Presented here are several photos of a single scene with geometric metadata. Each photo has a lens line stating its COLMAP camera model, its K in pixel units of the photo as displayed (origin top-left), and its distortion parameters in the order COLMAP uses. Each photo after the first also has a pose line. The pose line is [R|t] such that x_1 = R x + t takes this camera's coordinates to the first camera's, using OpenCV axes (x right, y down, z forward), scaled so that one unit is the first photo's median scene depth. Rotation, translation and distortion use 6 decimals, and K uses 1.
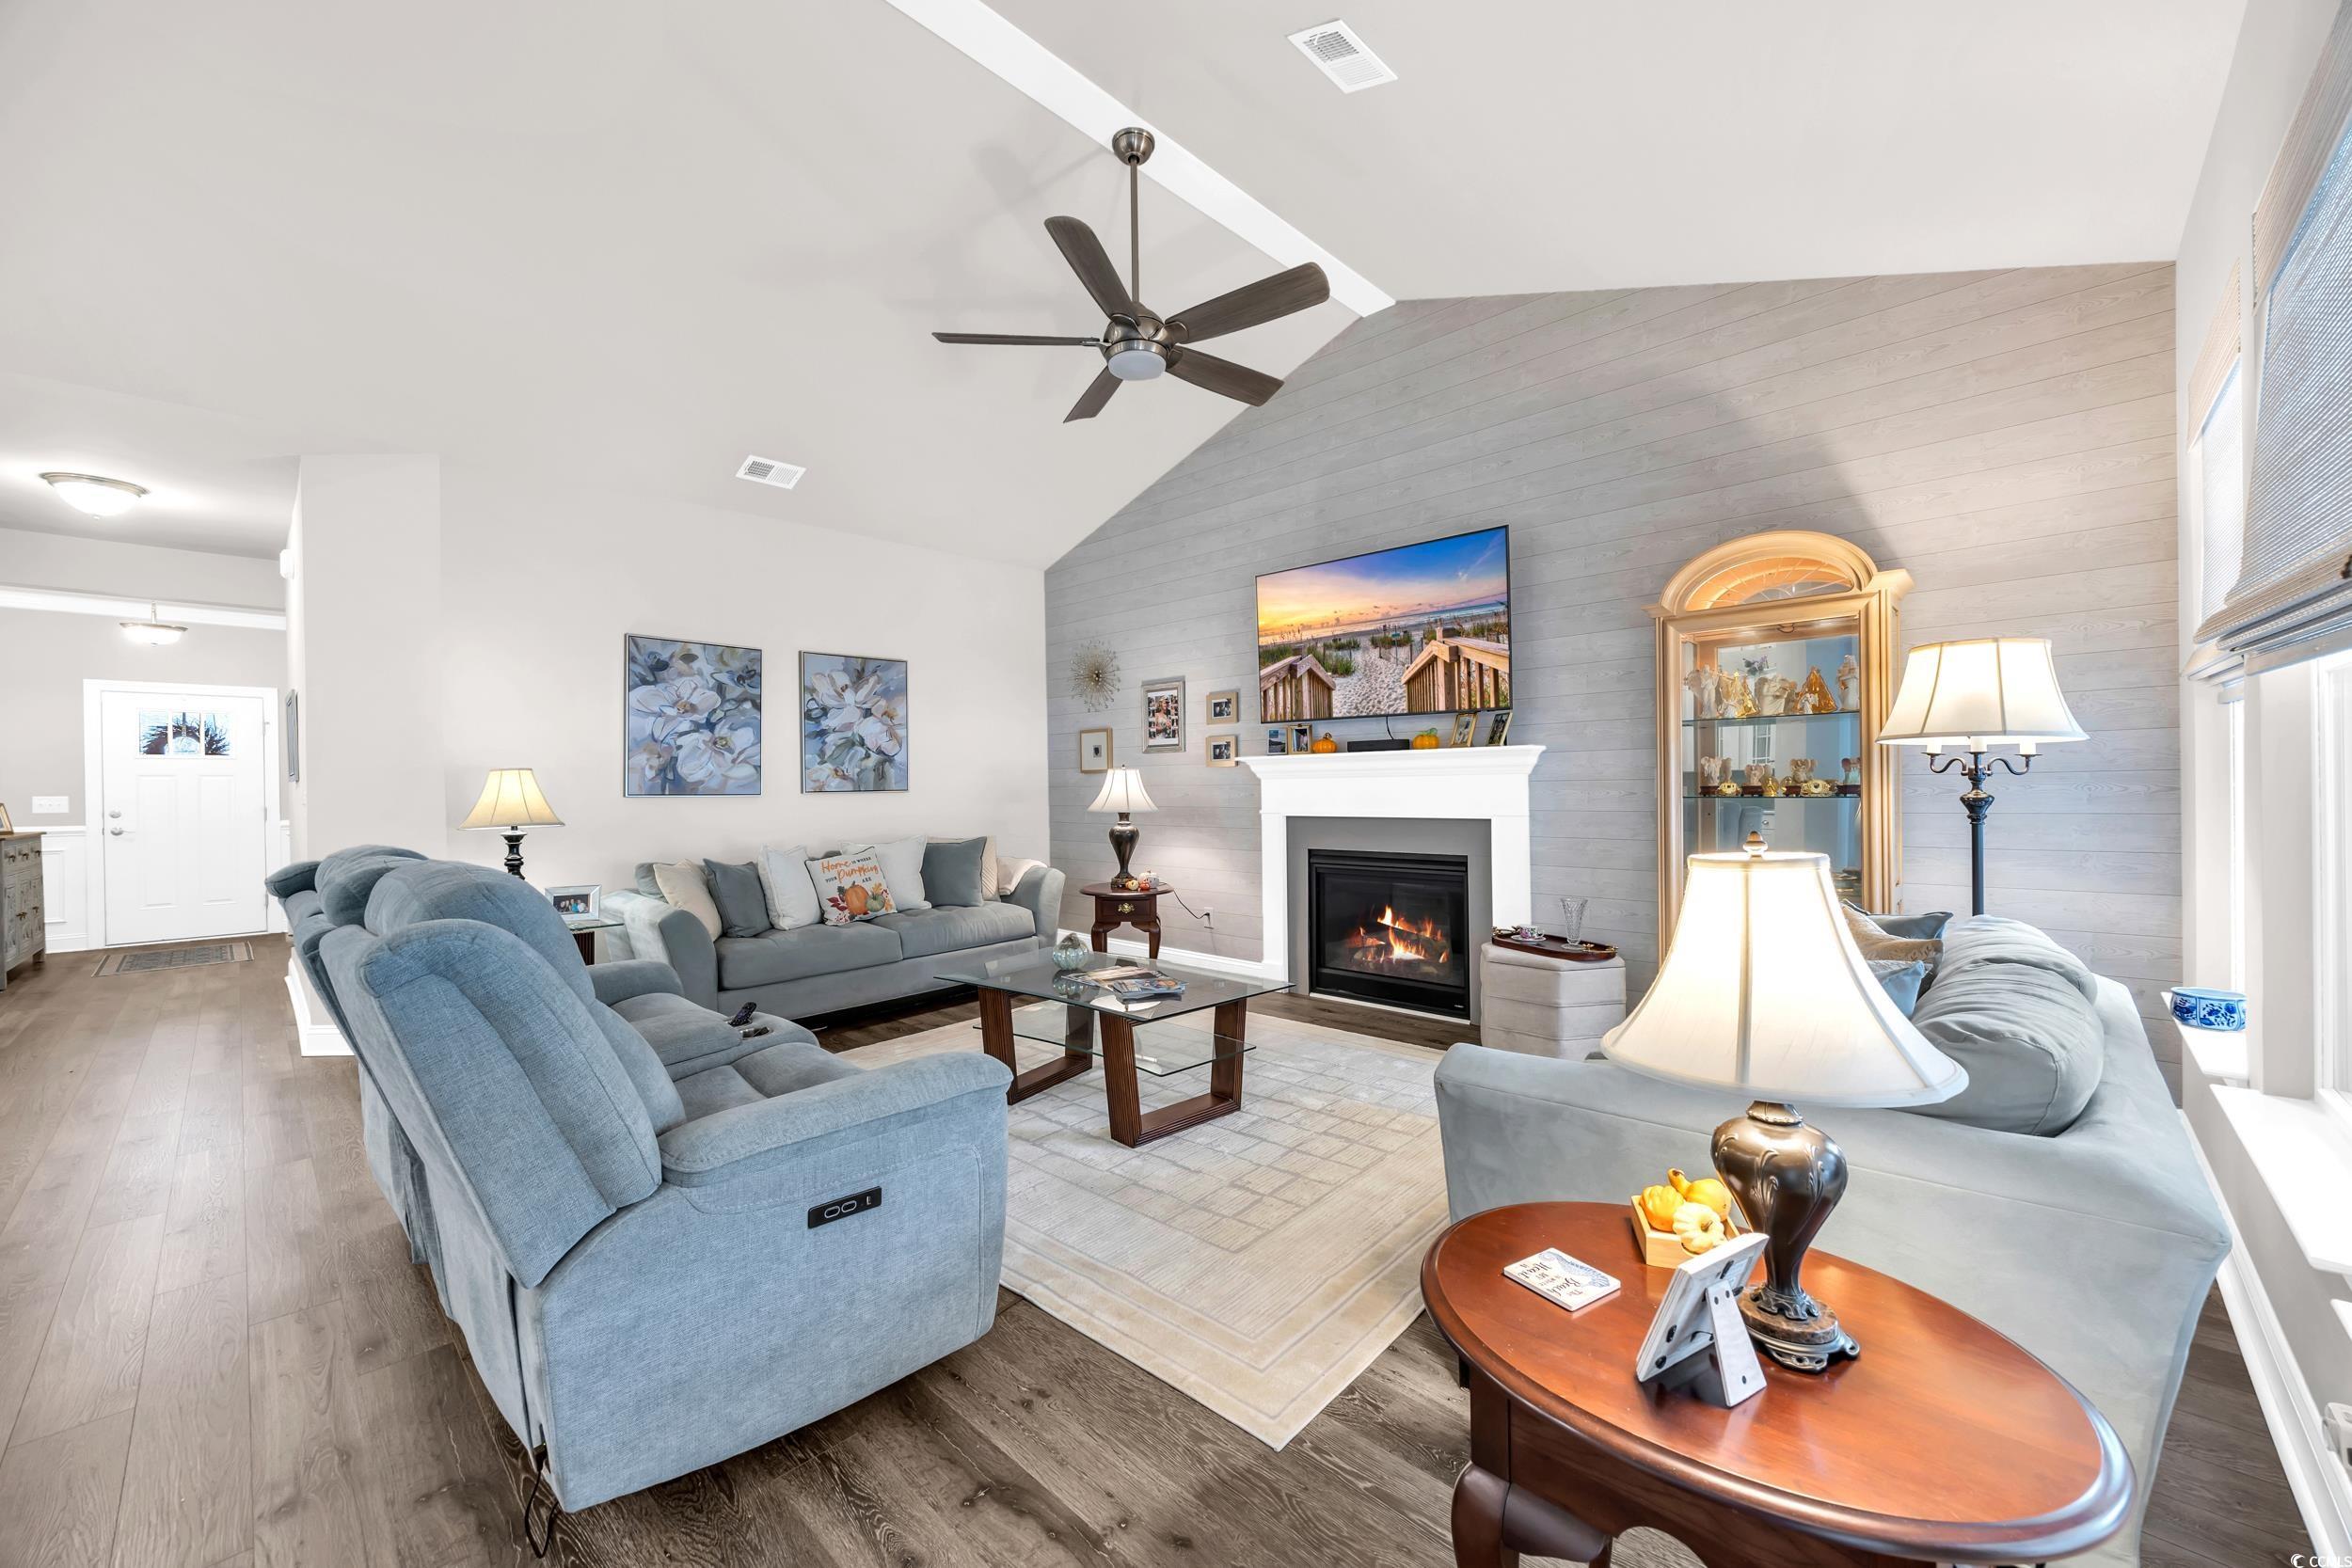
lens RADIAL K [[898.3, 0, 1173.4], [0, 898.3, 794.0], [0, 0, 1]] dist [0.000790, -0.002052]
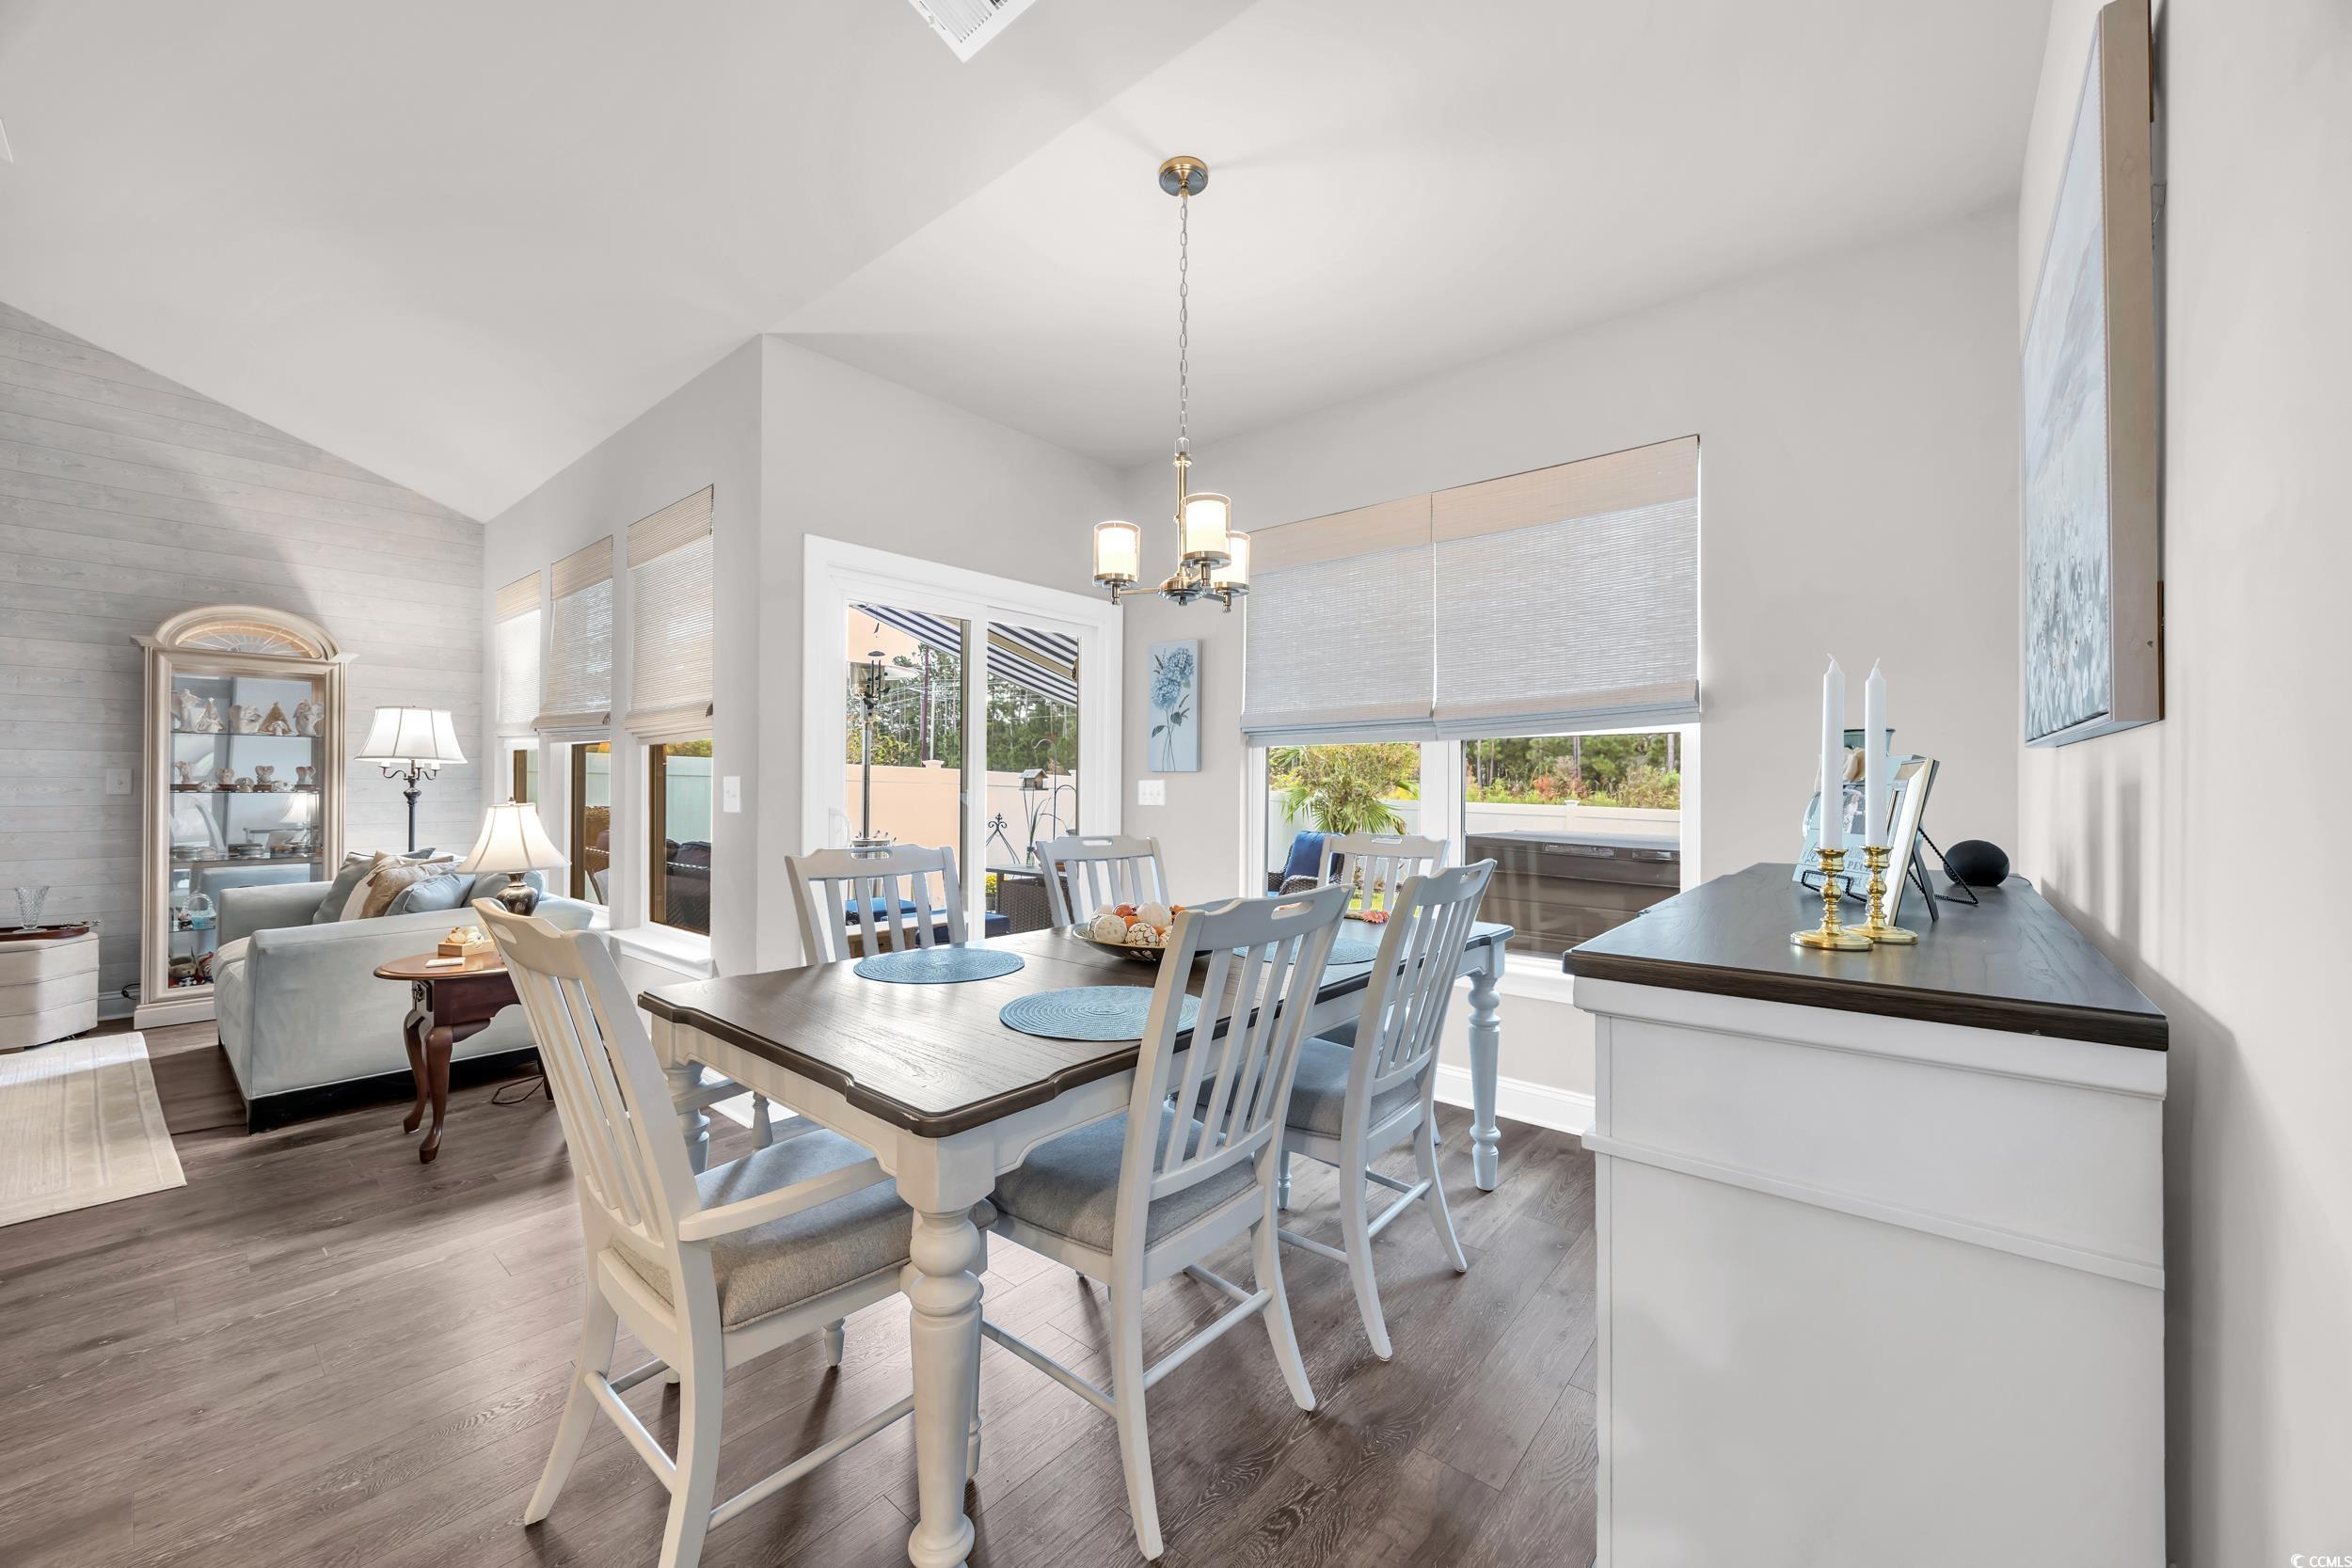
lens RADIAL K [[887.3, 0, 1169.4], [0, 887.3, 782.1], [0, 0, 1]] dist [-0.004840, -0.000197]
pose [[-0.061612, 0.014000, 0.998002, -0.541167], [0.001546, 0.999902, -0.013931, 0.006269], [-0.998099, 0.000684, -0.061628, -0.233229]]
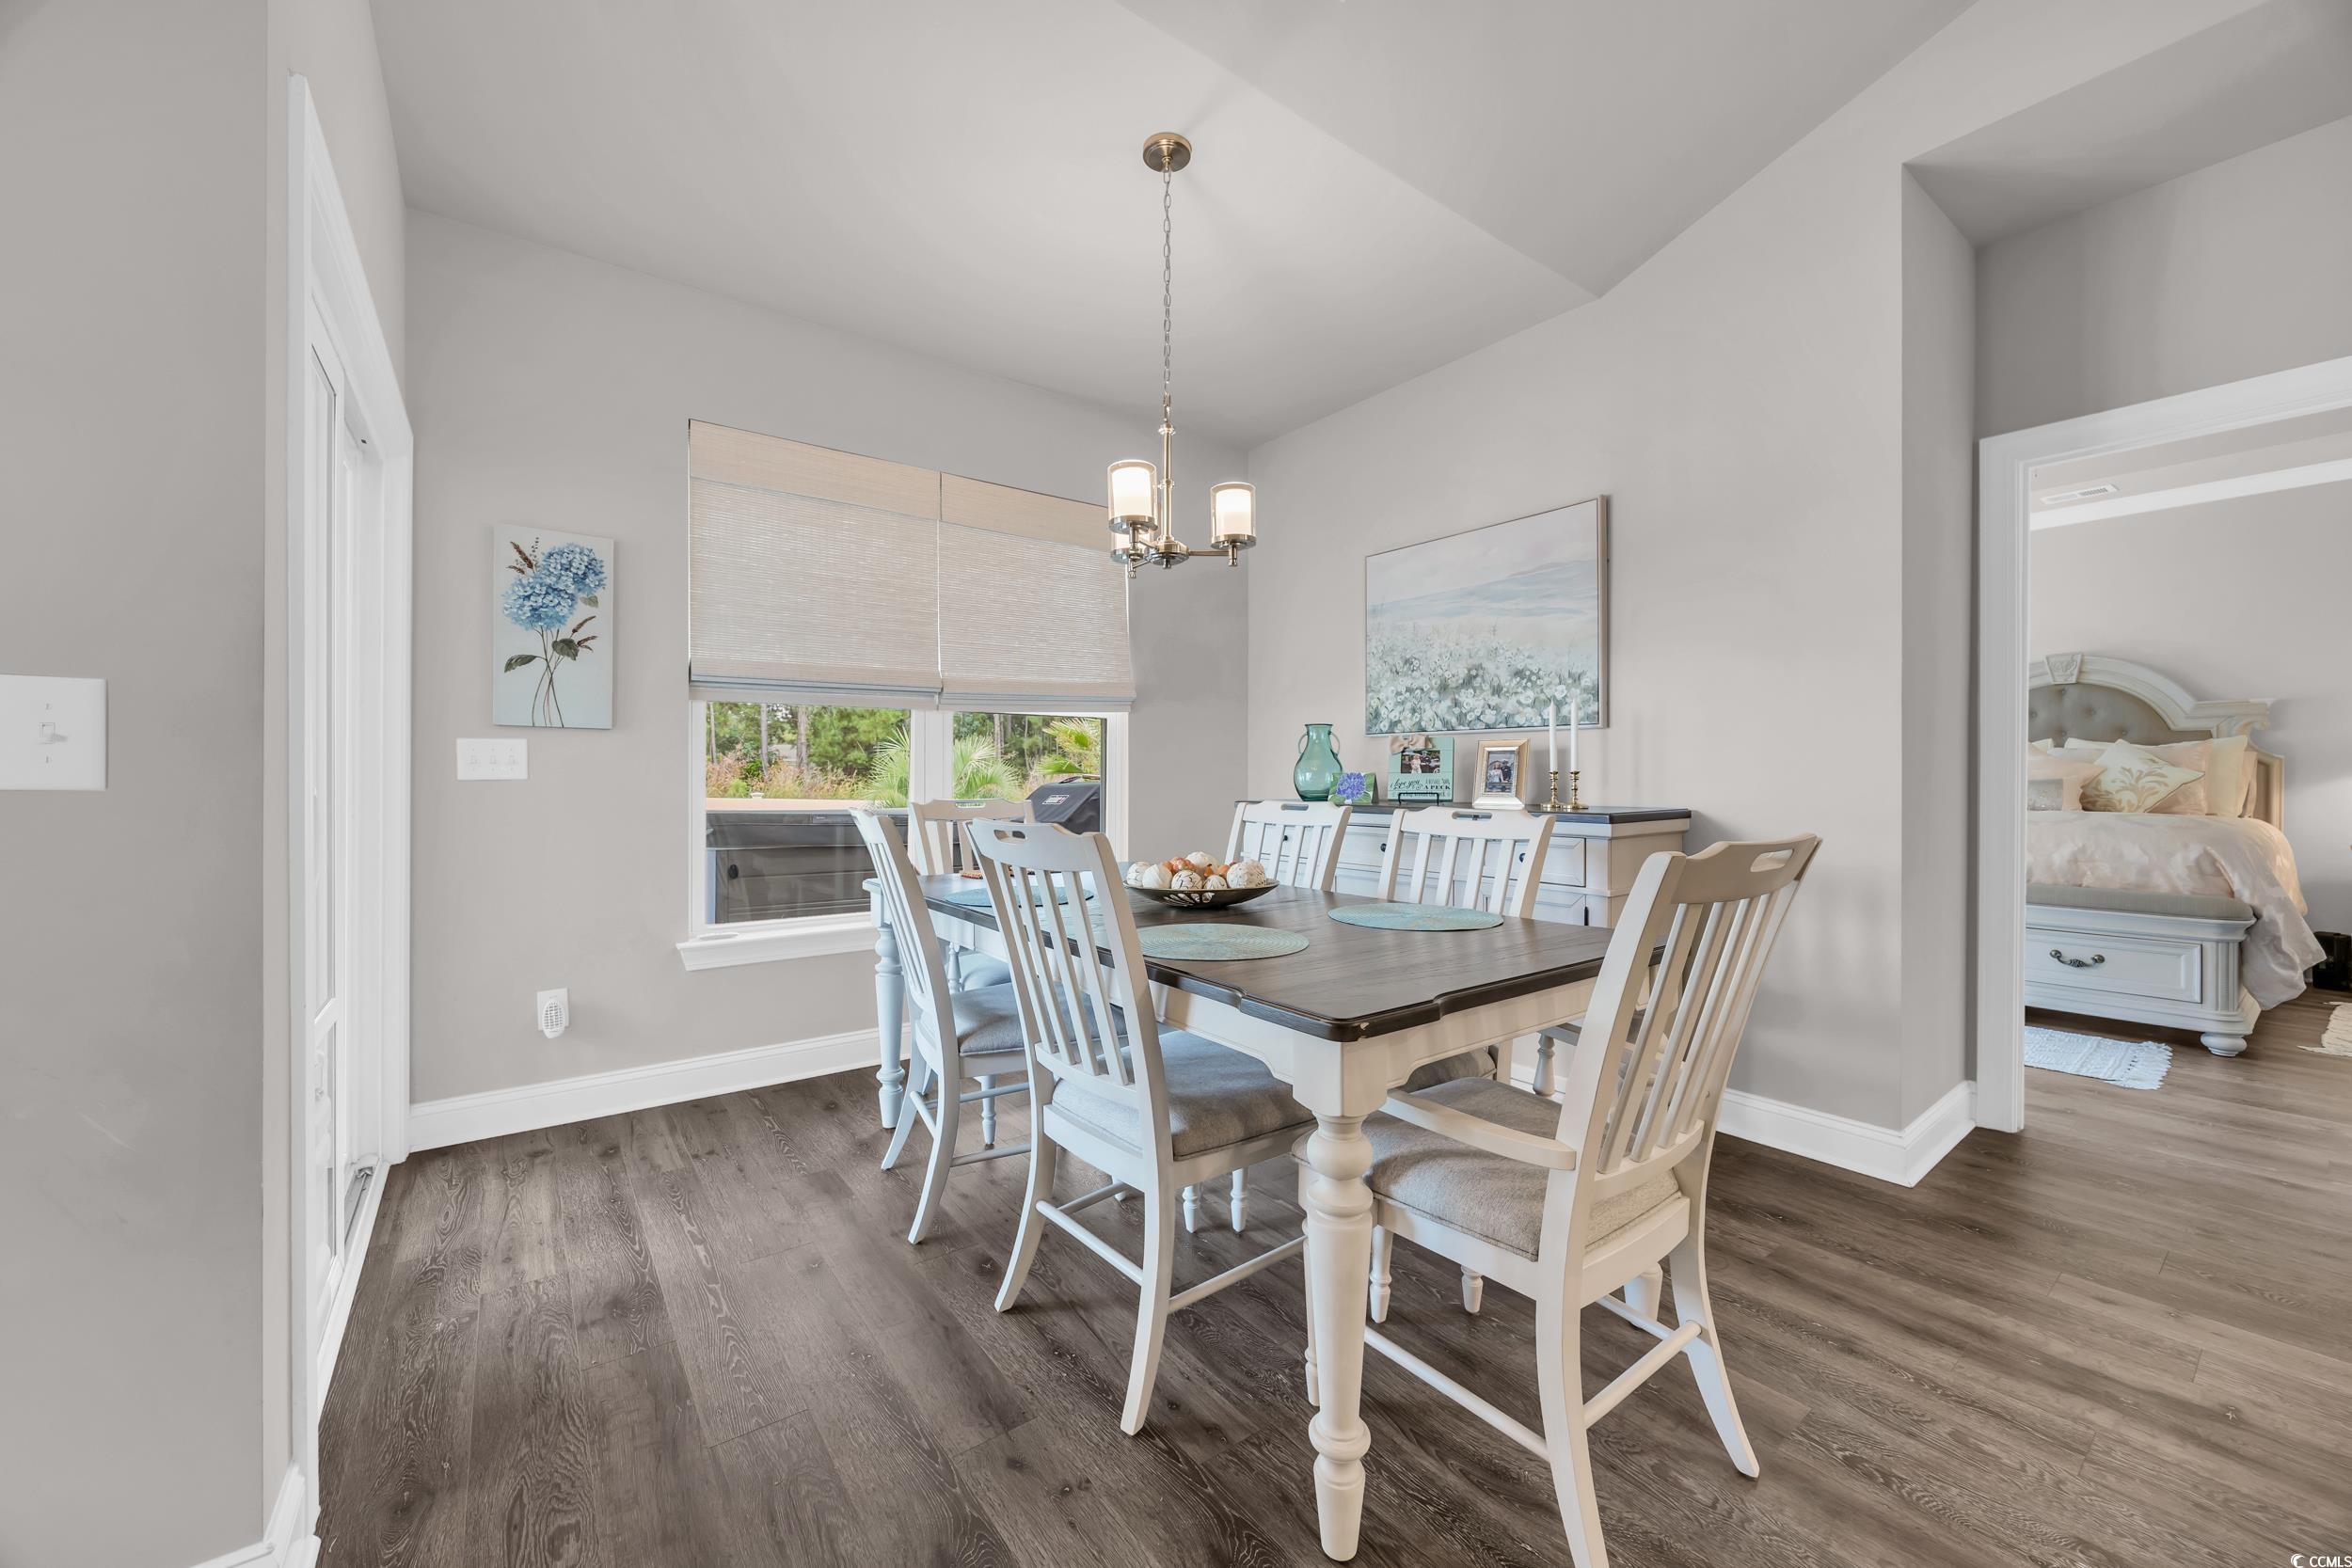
lens RADIAL K [[887.3, 0, 1169.4], [0, 887.3, 782.1], [0, 0, 1]] dist [-0.004840, -0.000197]
pose [[-0.986044, 0.010170, 0.166175, -0.153823], [0.011856, 0.999888, 0.009155, 0.018631], [-0.166064, 0.010997, -0.986054, 0.215169]]
